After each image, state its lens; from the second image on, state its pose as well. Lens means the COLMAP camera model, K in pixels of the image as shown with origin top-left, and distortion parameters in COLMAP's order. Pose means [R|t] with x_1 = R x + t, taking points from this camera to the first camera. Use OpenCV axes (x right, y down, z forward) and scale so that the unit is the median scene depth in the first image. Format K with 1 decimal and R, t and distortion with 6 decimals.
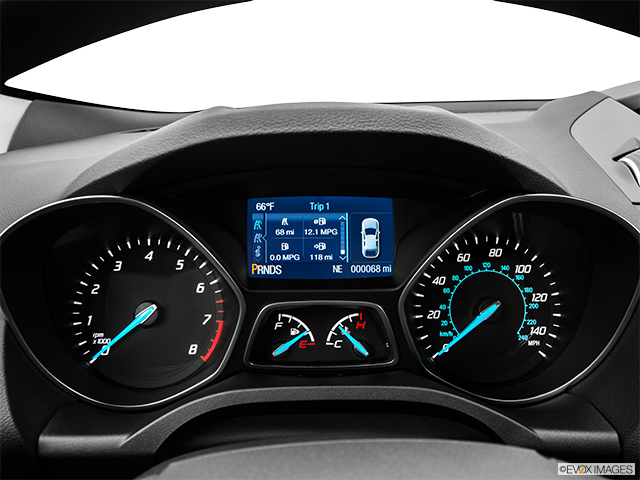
lens RADIAL K [[629.1, 0, 320.0], [0, 629.1, 240.0], [0, 0, 1]] dist [-0.002496, -0.002389]
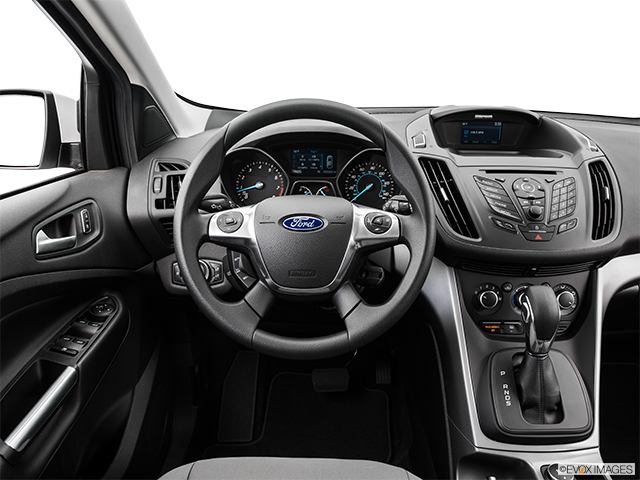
lens RADIAL K [[476.2, 0, 320.0], [0, 476.2, 240.0], [0, 0, 1]] dist [-0.109353, 0.006930]
pose [[0.997473, 0.023628, -0.067008, 0.196749], [-0.015245, 0.992294, 0.122960, 0.091400], [0.069396, -0.121628, 0.990147, -1.384169]]
